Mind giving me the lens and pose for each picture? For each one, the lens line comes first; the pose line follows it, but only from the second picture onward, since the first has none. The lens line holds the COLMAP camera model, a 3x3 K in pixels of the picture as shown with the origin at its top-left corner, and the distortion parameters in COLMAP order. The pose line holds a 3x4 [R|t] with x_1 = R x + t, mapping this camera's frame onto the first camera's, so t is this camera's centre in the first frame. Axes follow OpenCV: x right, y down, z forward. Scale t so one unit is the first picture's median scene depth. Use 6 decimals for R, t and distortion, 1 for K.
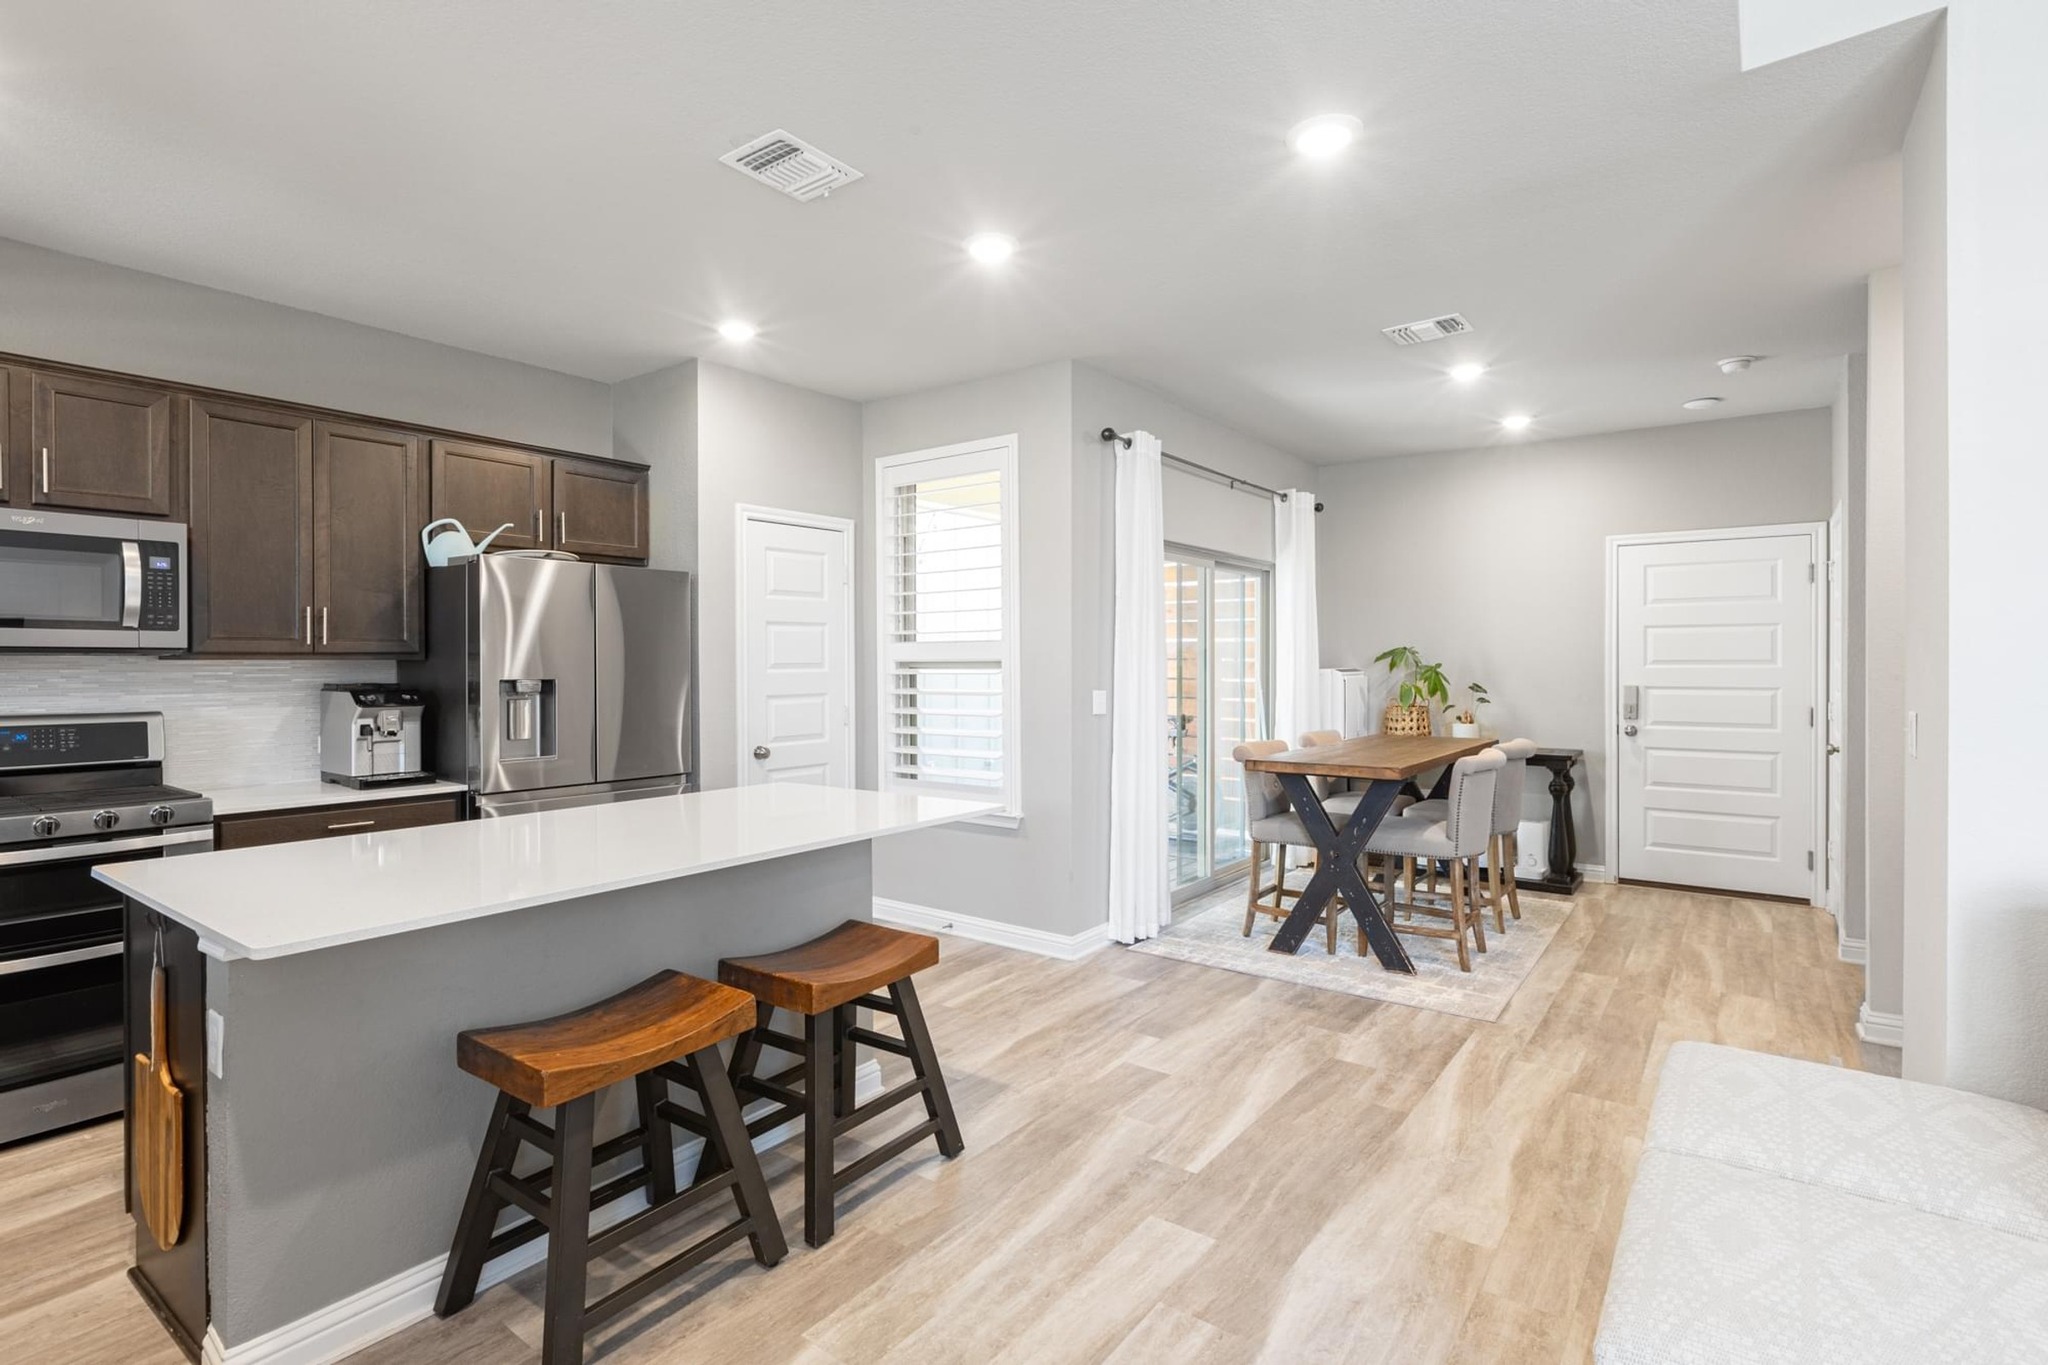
lens RADIAL K [[969.5, 0, 1024.0], [0, 969.5, 682.5], [0, 0, 1]] dist [-0.019398, -0.000550]
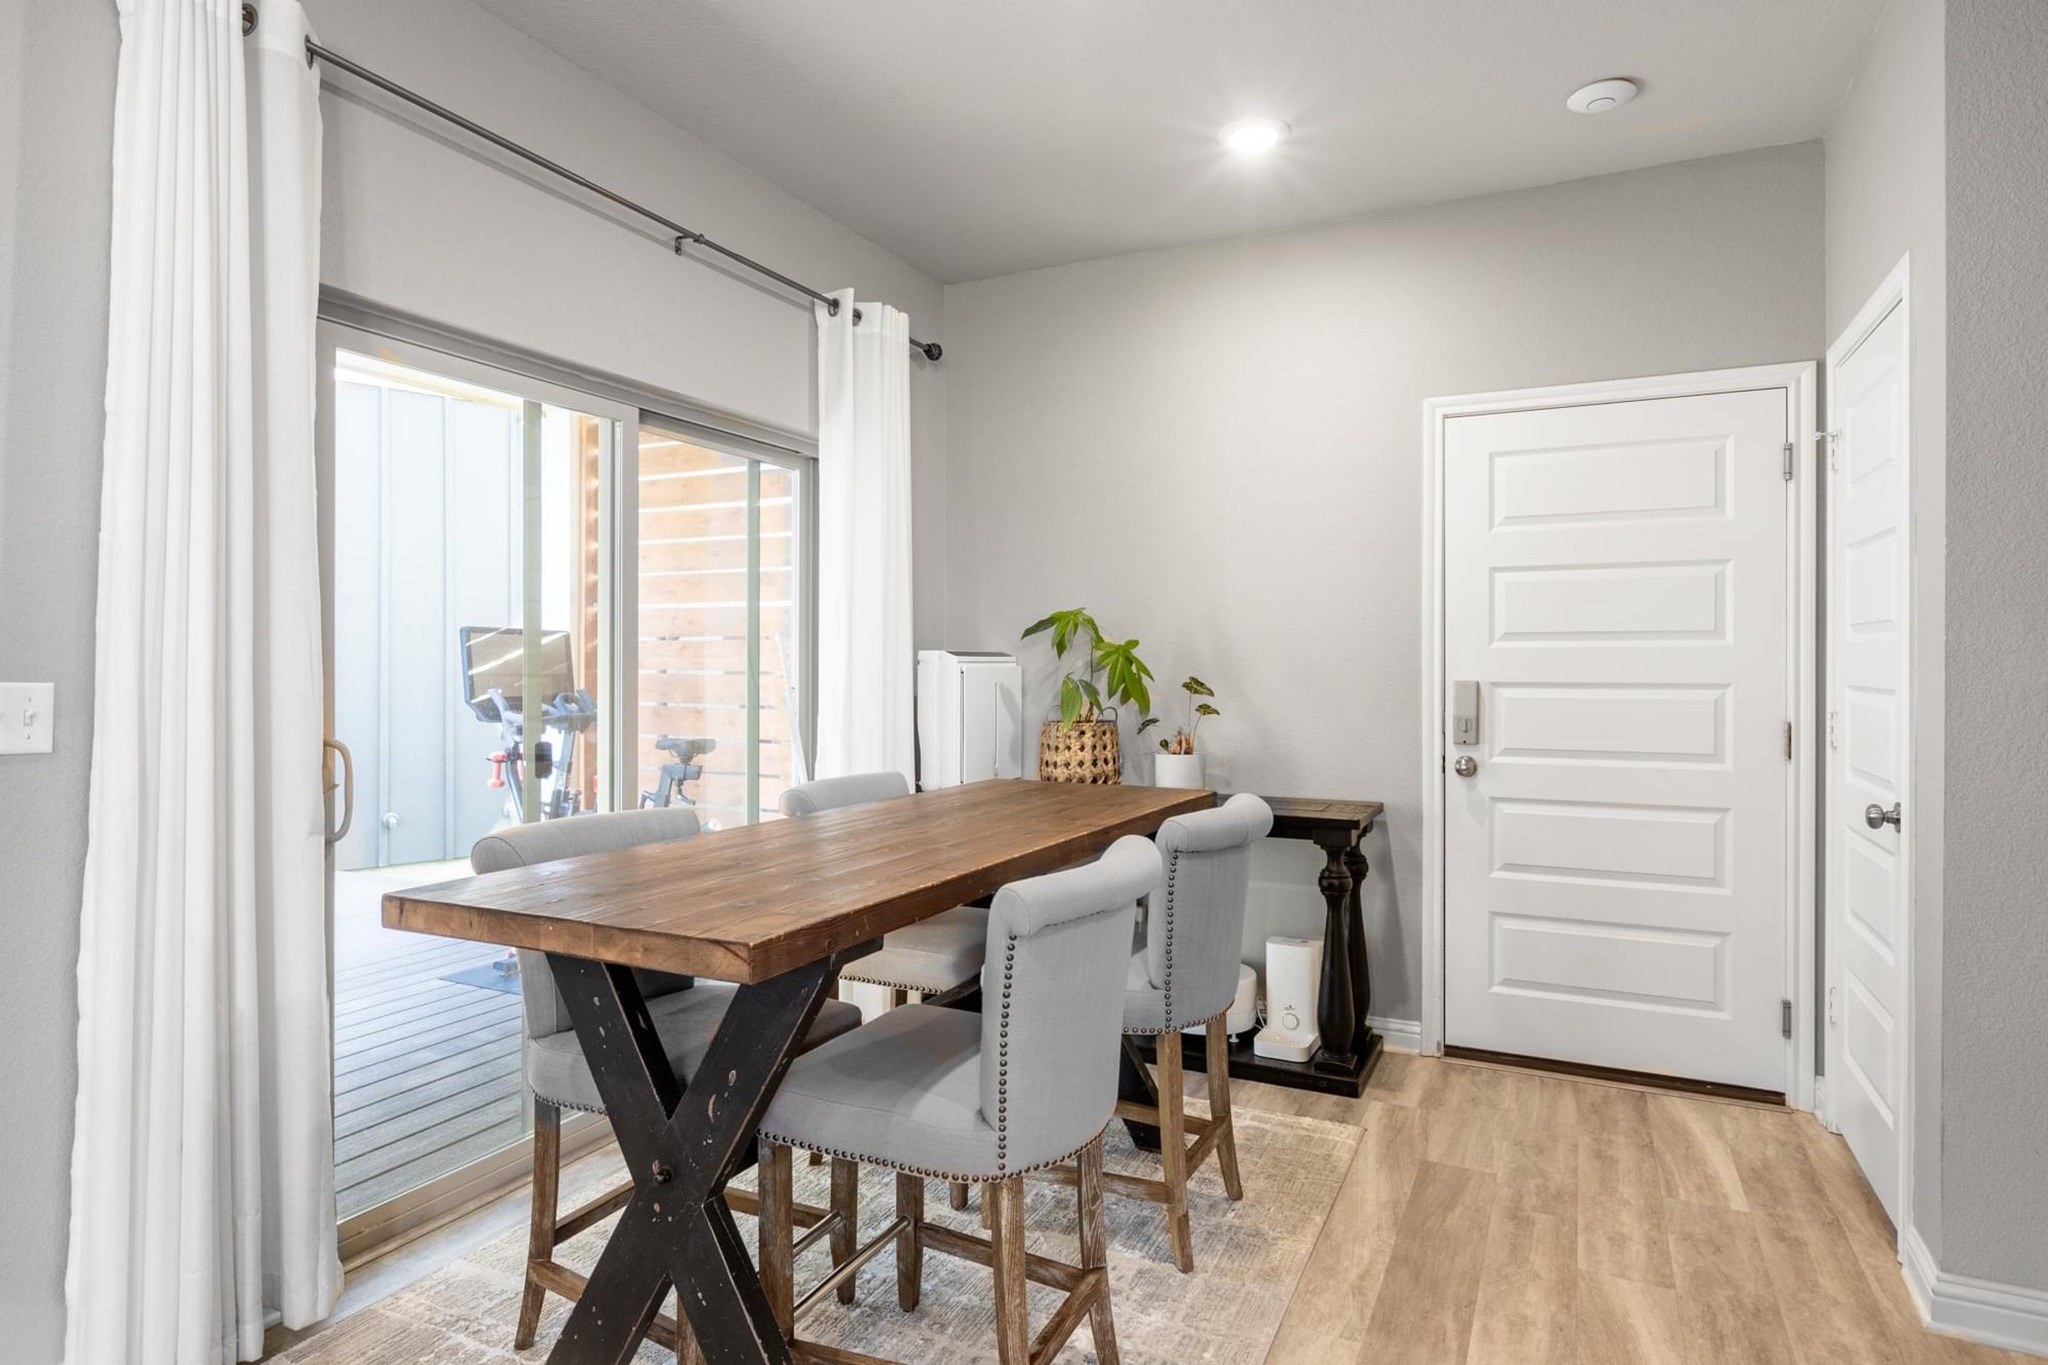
lens RADIAL K [[1126.3, 0, 1024.0], [0, 1126.3, 682.5], [0, 0, 1]] dist [-0.019365, 0.000841]
pose [[0.981476, 0.002265, 0.191572, 0.272812], [-0.001254, 0.999985, -0.005398, 0.007441], [-0.191581, 0.005058, 0.981464, 0.438610]]
